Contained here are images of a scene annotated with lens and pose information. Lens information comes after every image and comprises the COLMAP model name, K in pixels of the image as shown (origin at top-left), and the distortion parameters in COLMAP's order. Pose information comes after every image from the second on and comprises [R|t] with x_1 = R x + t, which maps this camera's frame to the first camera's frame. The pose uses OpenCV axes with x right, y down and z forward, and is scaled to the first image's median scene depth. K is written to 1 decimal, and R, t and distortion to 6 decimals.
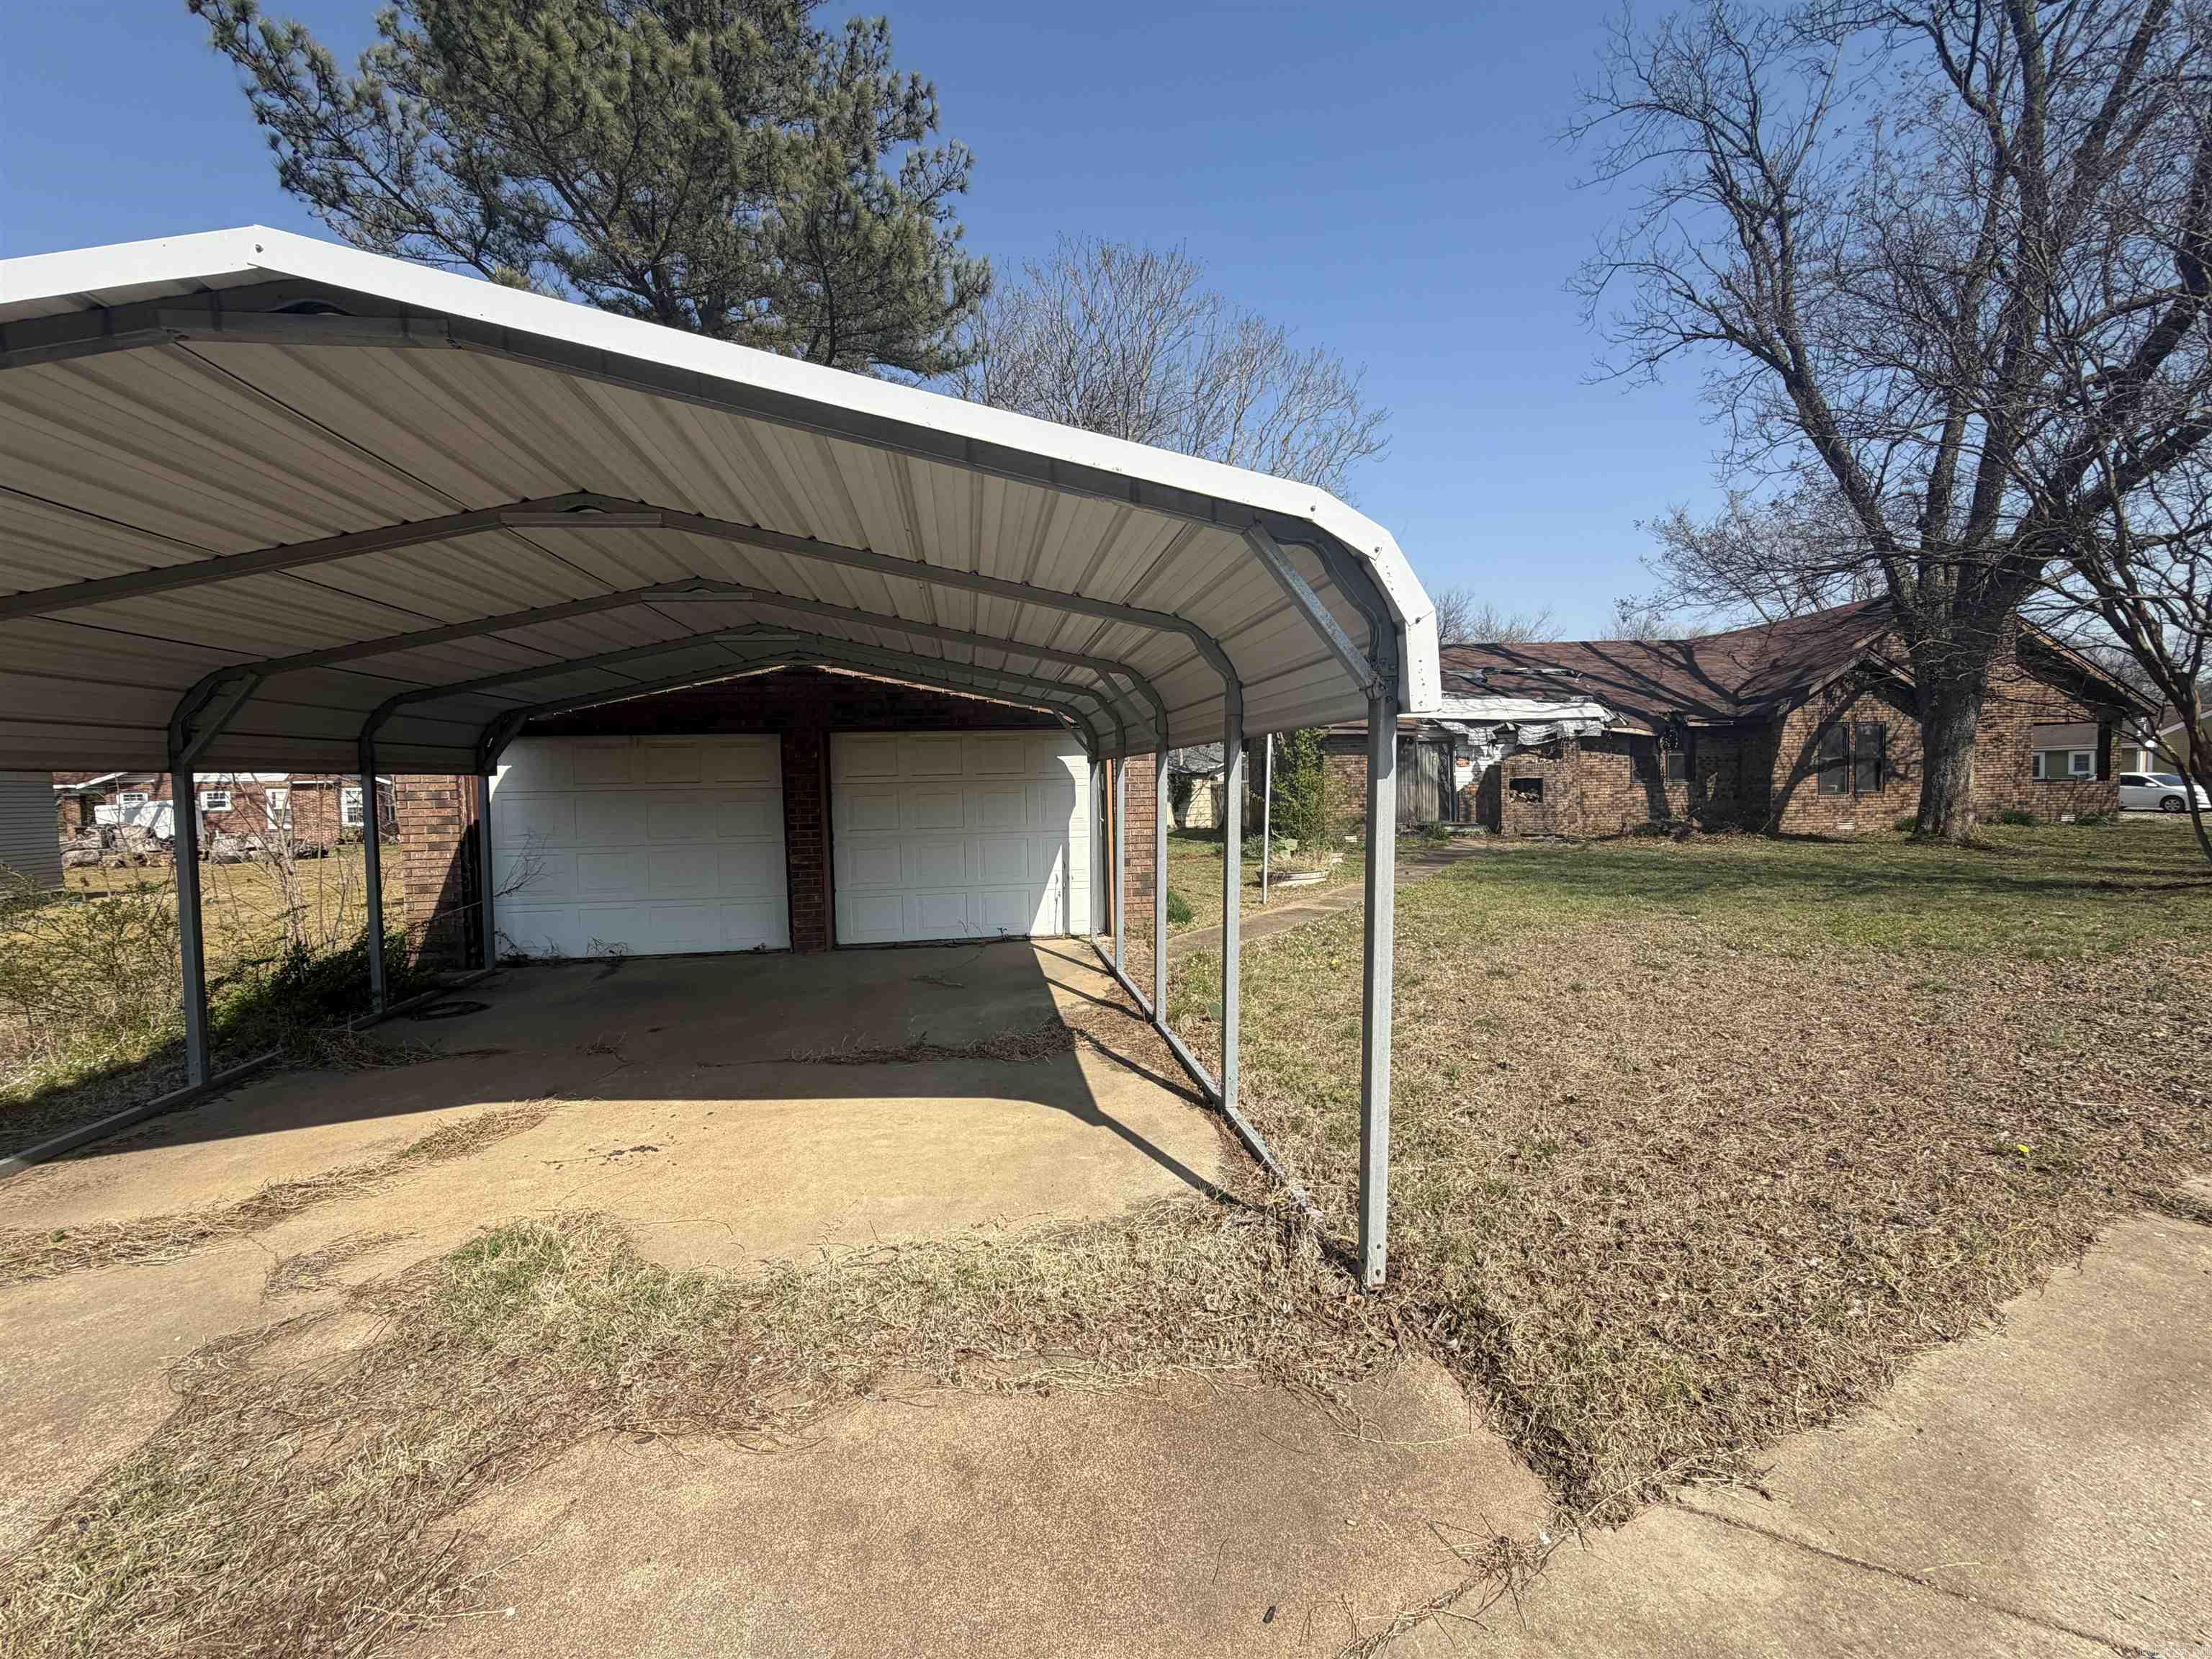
lens RADIAL K [[889.4, 0, 1106.0], [0, 889.4, 829.5], [0, 0, 1]] dist [0.008854, -0.000129]
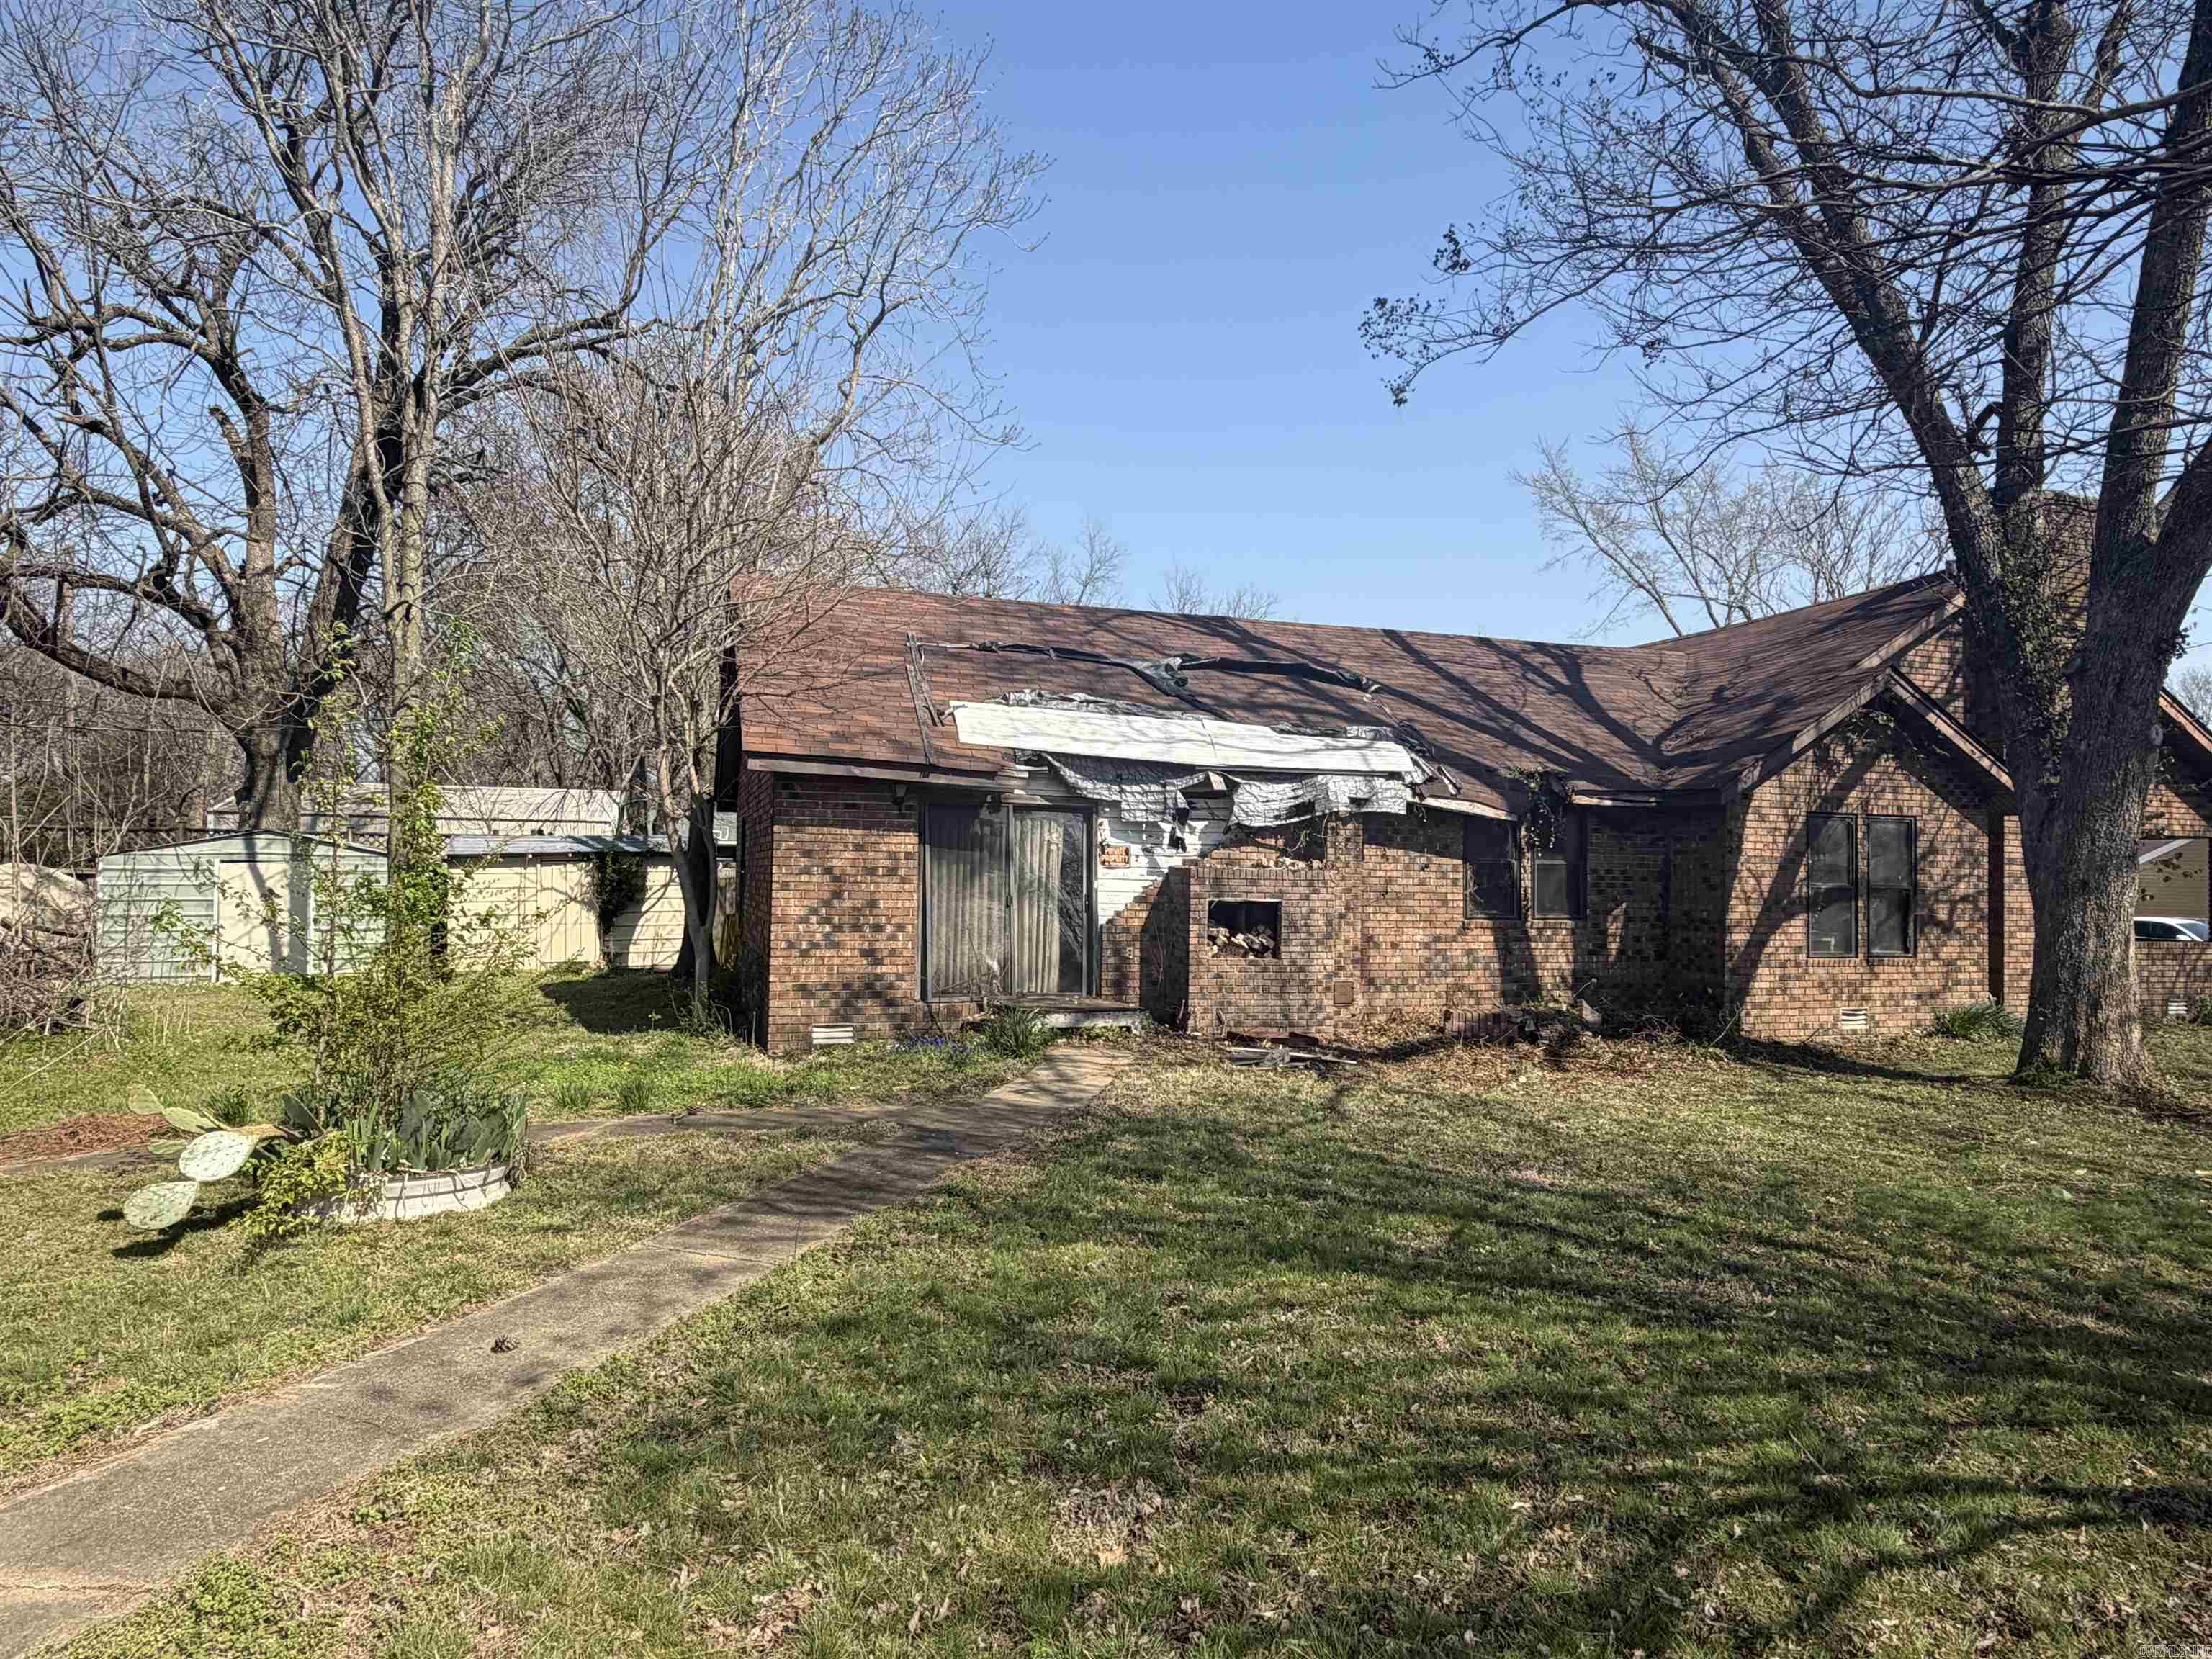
lens RADIAL K [[1322.6, 0, 1106.0], [0, 1322.6, 829.5], [0, 0, 1]] dist [0.001978, 0.001669]
pose [[0.969391, 0.050428, 0.240288, 0.245912], [-0.030642, 0.995877, -0.085383, -0.034921], [-0.243603, 0.075406, 0.966939, 0.386258]]
